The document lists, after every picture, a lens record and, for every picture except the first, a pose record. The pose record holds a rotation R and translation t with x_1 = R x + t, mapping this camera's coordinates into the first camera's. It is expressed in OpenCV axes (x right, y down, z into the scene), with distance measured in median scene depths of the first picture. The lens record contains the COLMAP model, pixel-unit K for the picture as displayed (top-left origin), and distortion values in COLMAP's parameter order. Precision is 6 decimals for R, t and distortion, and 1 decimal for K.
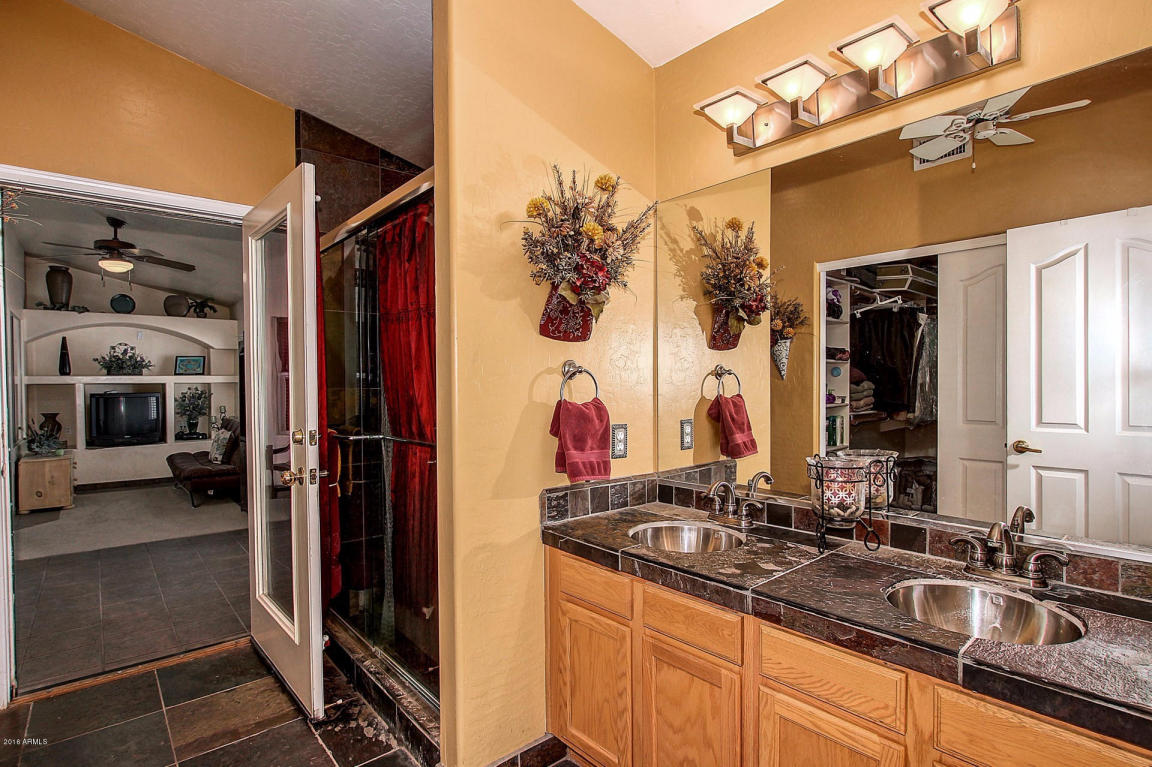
lens RADIAL K [[553.2, 0, 566.7], [0, 553.2, 389.6], [0, 0, 1]] dist [-0.029697, 0.000702]
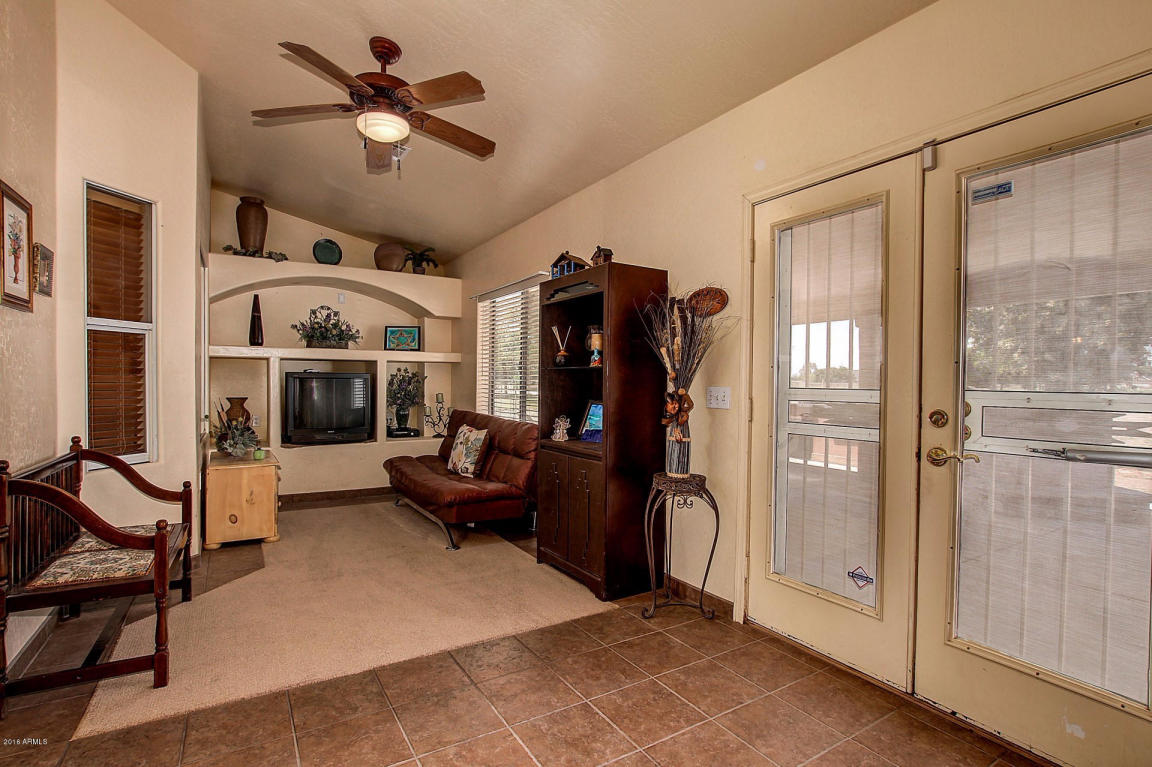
lens RADIAL K [[545.2, 0, 567.3], [0, 545.2, 388.3], [0, 0, 1]] dist [-0.021181, 0.000508]
pose [[0.985145, 0.015914, -0.170984, -0.371370], [-0.016436, 0.999864, -0.001633, 0.024062], [0.170934, 0.004419, 0.985273, 0.331622]]
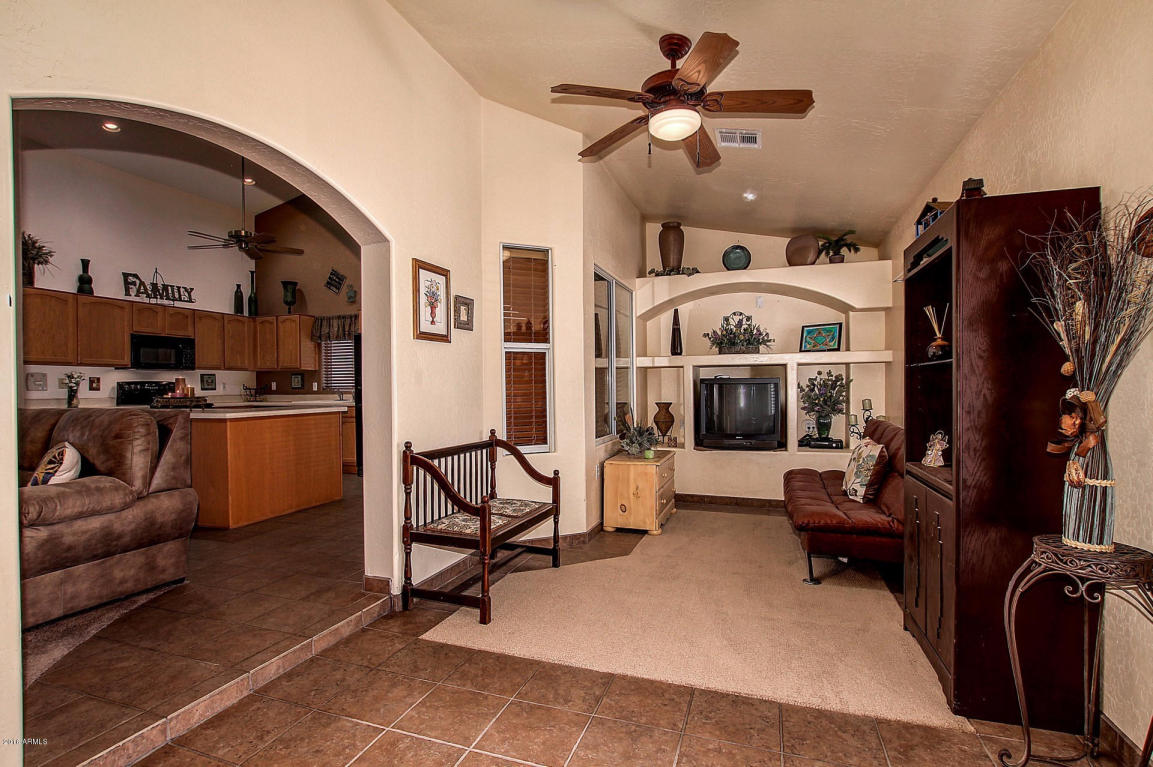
lens RADIAL K [[553.7, 0, 567.2], [0, 553.7, 389.6], [0, 0, 1]] dist [-0.029697, 0.000702]
pose [[0.487792, 0.005002, -0.872946, -0.274970], [-0.007680, 0.999969, 0.001438, 0.023023], [0.872926, 0.006003, 0.487816, 0.435583]]
